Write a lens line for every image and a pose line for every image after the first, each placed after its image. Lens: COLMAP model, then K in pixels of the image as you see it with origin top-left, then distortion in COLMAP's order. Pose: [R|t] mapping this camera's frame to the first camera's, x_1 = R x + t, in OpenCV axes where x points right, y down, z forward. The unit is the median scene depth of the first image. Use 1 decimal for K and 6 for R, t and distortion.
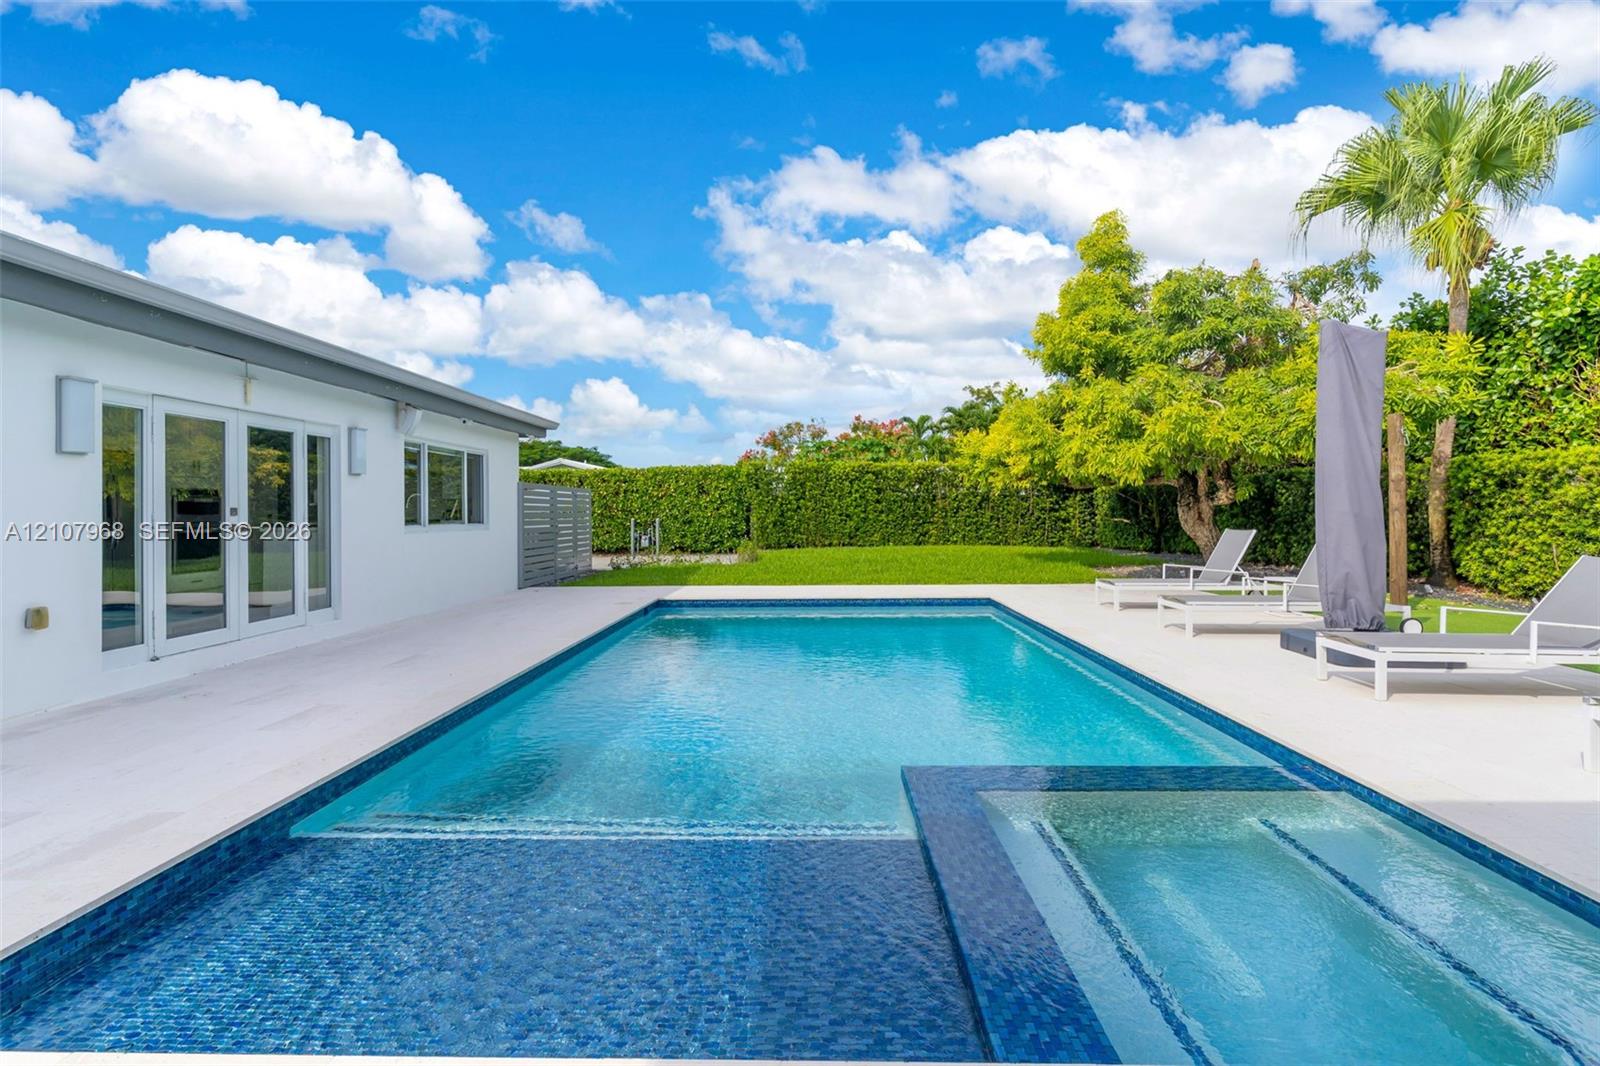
lens RADIAL K [[773.6, 0, 807.4], [0, 773.6, 521.4], [0, 0, 1]] dist [0.003205, -0.000816]
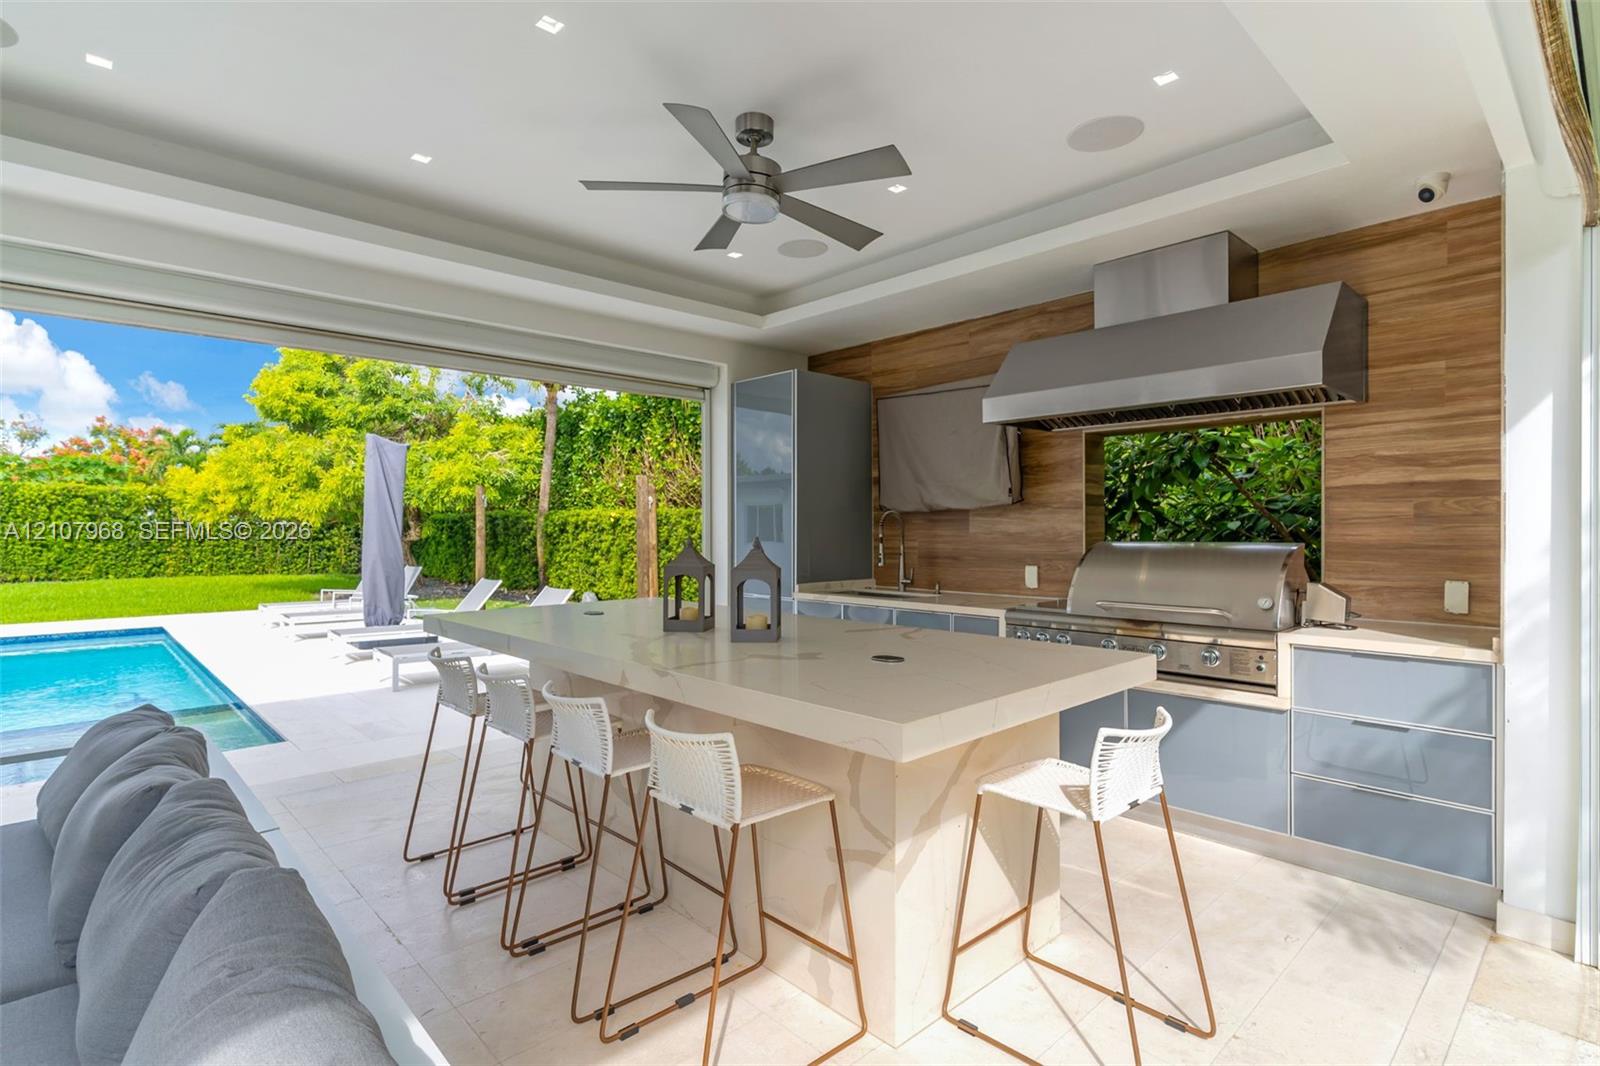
lens RADIAL K [[781.2, 0, 794.8], [0, 781.2, 528.9], [0, 0, 1]] dist [0.000609, -0.000469]
pose [[0.720370, 0.008155, 0.693542, 0.050571], [0.003308, 0.999879, -0.015193, -0.010191], [-0.693582, 0.013238, 0.720256, -0.206852]]
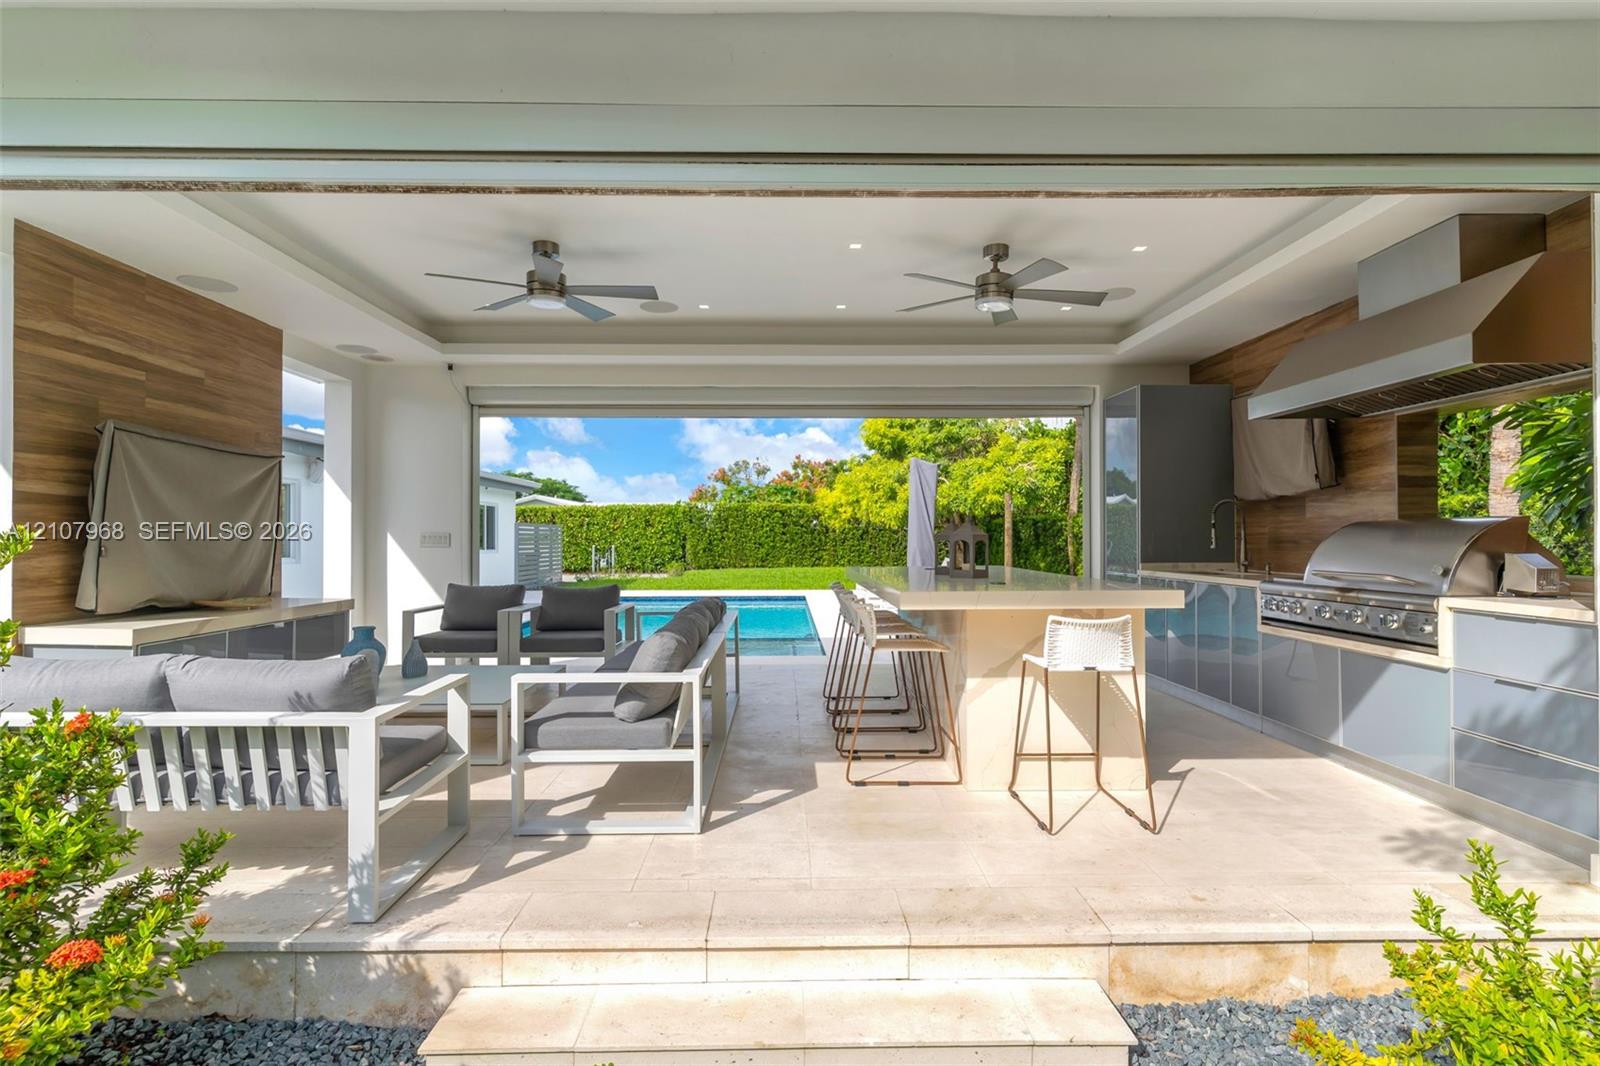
lens RADIAL K [[773.6, 0, 807.4], [0, 773.6, 521.4], [0, 0, 1]] dist [0.003205, -0.000816]
pose [[0.999216, 0.007295, 0.038920, 0.080470], [-0.005995, 0.999424, -0.033411, -0.002676], [-0.039141, 0.033151, 0.998684, -0.305740]]
